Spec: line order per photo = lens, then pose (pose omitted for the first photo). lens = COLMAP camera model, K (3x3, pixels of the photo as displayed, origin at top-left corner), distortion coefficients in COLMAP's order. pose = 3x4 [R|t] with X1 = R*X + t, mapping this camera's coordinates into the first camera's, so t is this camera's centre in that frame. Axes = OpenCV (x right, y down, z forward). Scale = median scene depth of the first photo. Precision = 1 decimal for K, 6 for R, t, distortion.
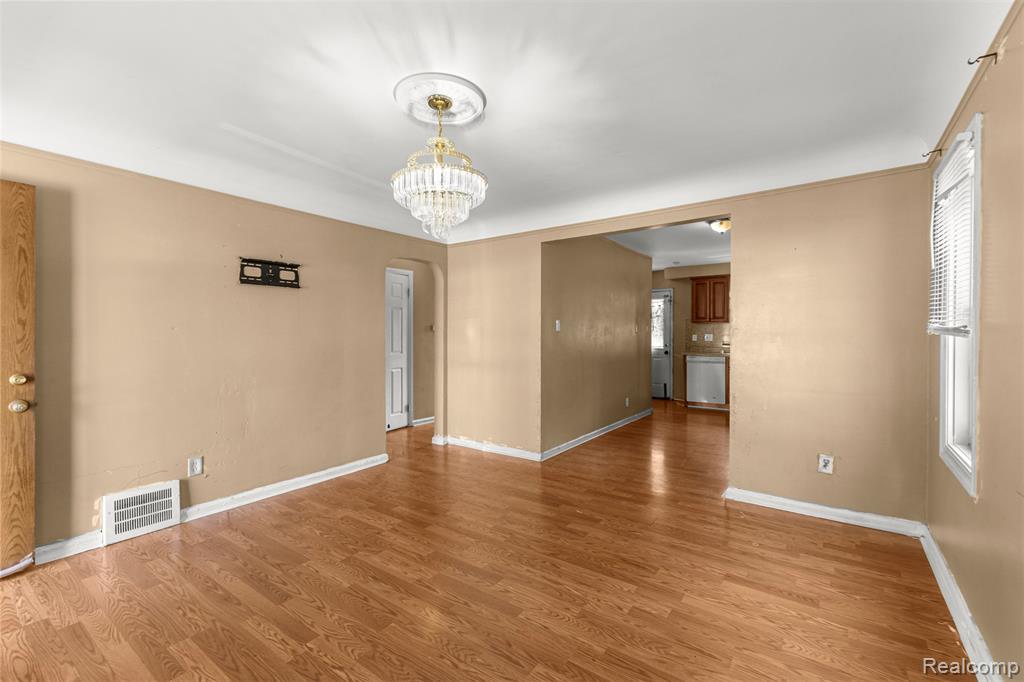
lens RADIAL K [[437.3, 0, 513.6], [0, 437.3, 337.4], [0, 0, 1]] dist [0.010120, -0.000029]
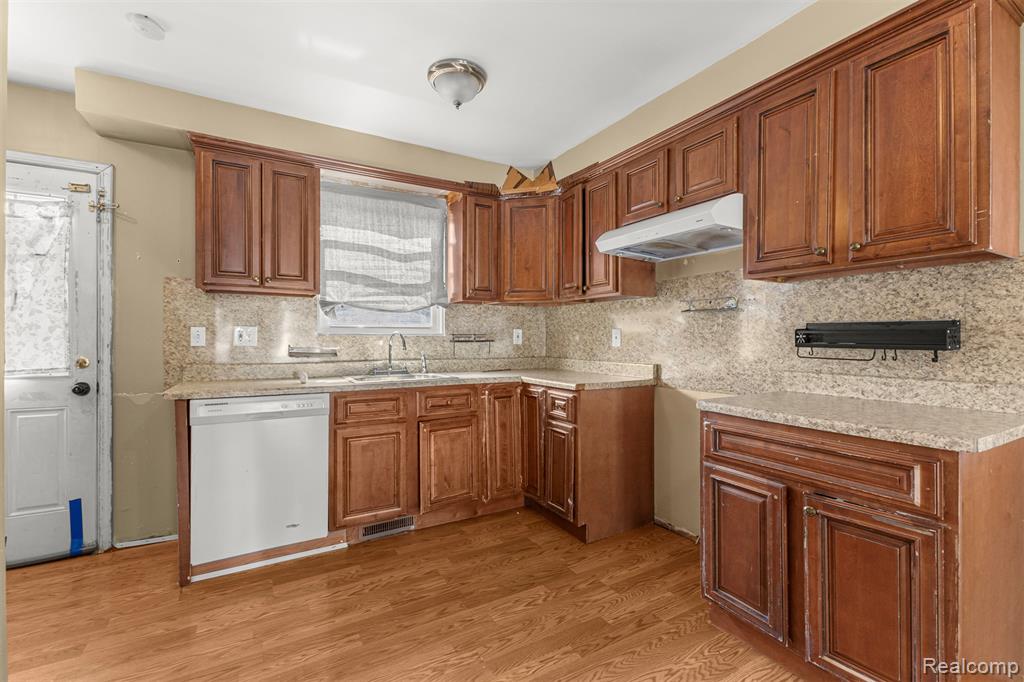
lens RADIAL K [[443.7, 0, 511.2], [0, 443.7, 340.4], [0, 0, 1]] dist [0.008688, -0.000755]
pose [[0.409762, -0.000269, 0.912192, 0.470467], [0.004769, 0.999987, -0.001847, 0.011750], [-0.912180, 0.005108, 0.409758, 1.481756]]
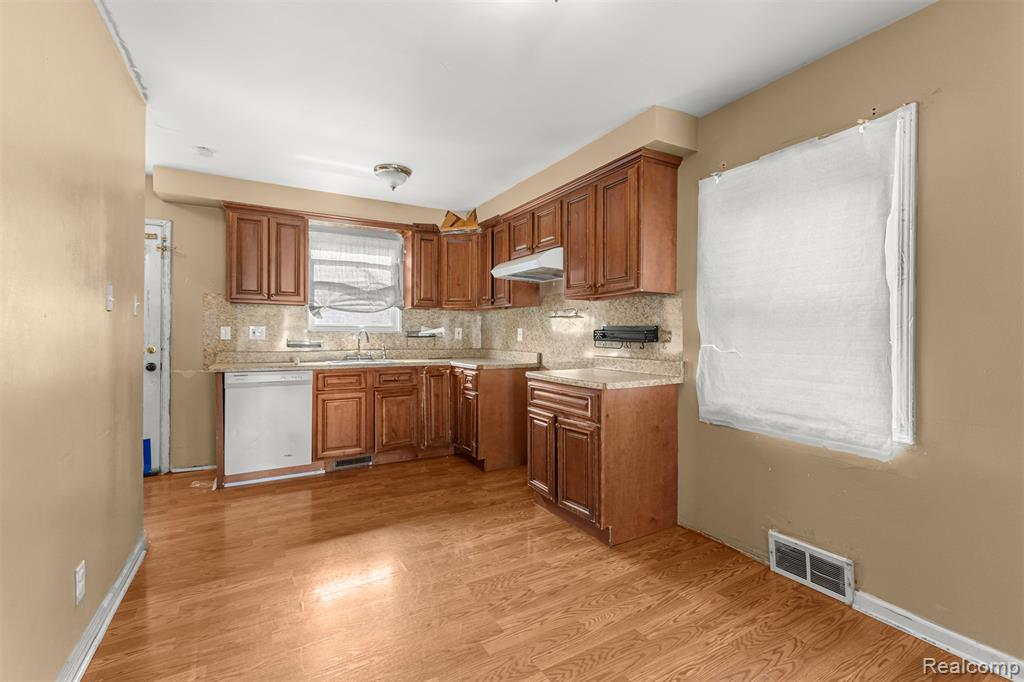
lens RADIAL K [[444.6, 0, 513.1], [0, 444.6, 334.9], [0, 0, 1]] dist [0.010772, 0.000053]
pose [[0.409907, 0.003550, 0.912121, 0.217526], [0.001582, 0.999988, -0.004603, 0.012326], [-0.912126, 0.003330, 0.409896, 1.160113]]
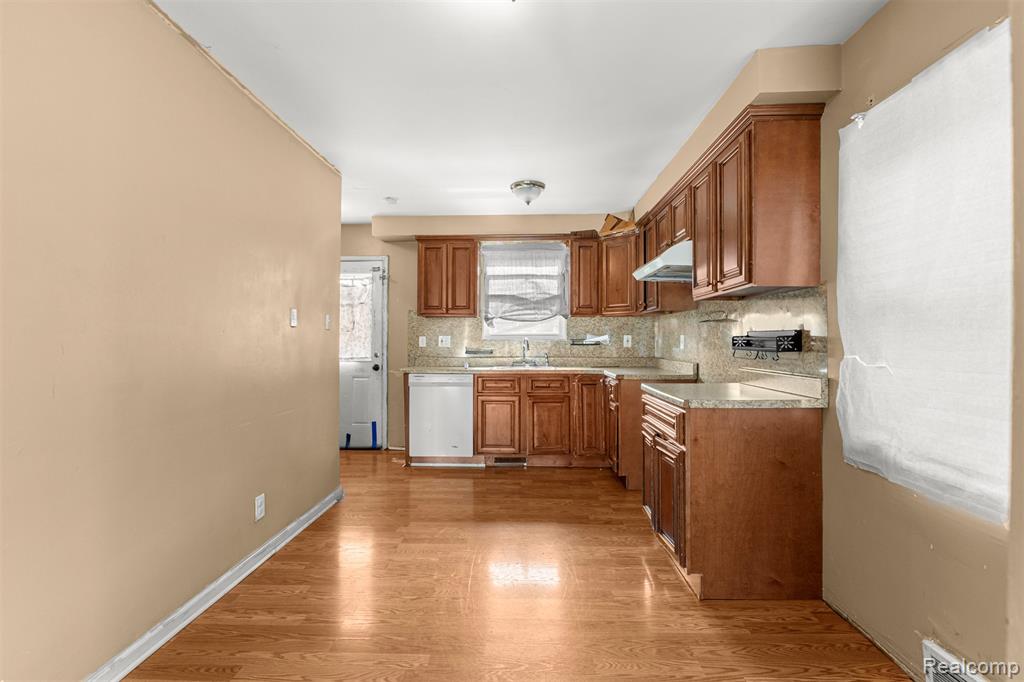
lens RADIAL K [[458.4, 0, 511.7], [0, 458.4, 338.4], [0, 0, 1]] dist [-0.002713, -0.000321]
pose [[0.831252, 0.006482, 0.555859, 0.383664], [0.001658, 0.999899, -0.014140, 0.011951], [-0.555894, 0.012676, 0.831157, 0.947735]]
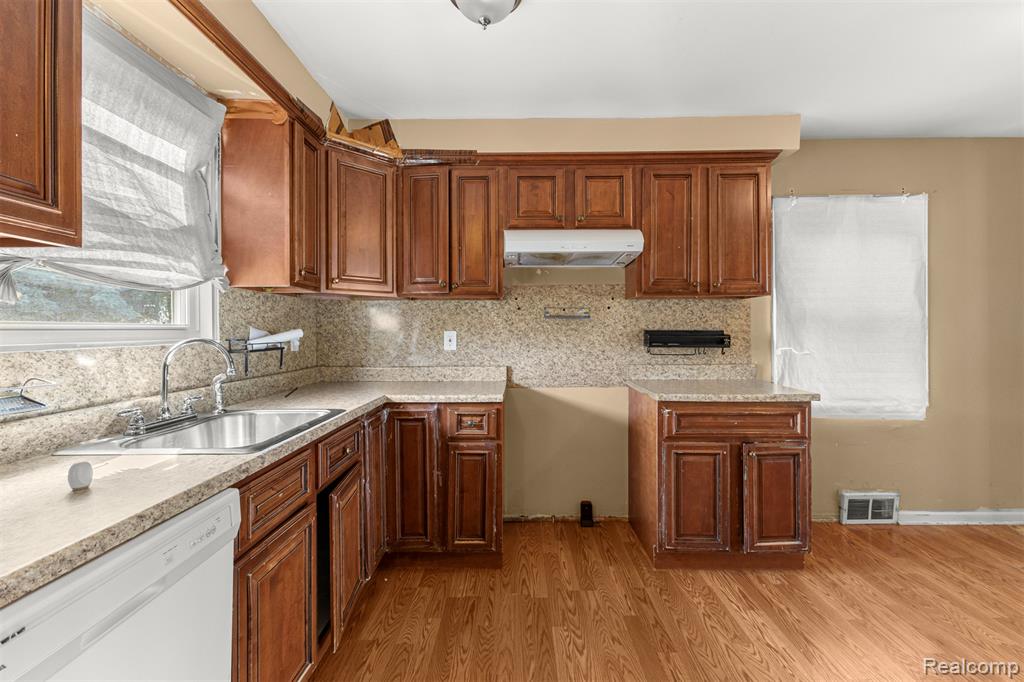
lens RADIAL K [[441.6, 0, 510.5], [0, 441.6, 333.0], [0, 0, 1]] dist [0.013778, -0.005128]
pose [[-0.572390, 0.002751, 0.819977, 0.629527], [0.012165, 0.999913, 0.005137, -0.011412], [-0.819891, 0.012915, -0.572374, 2.027616]]
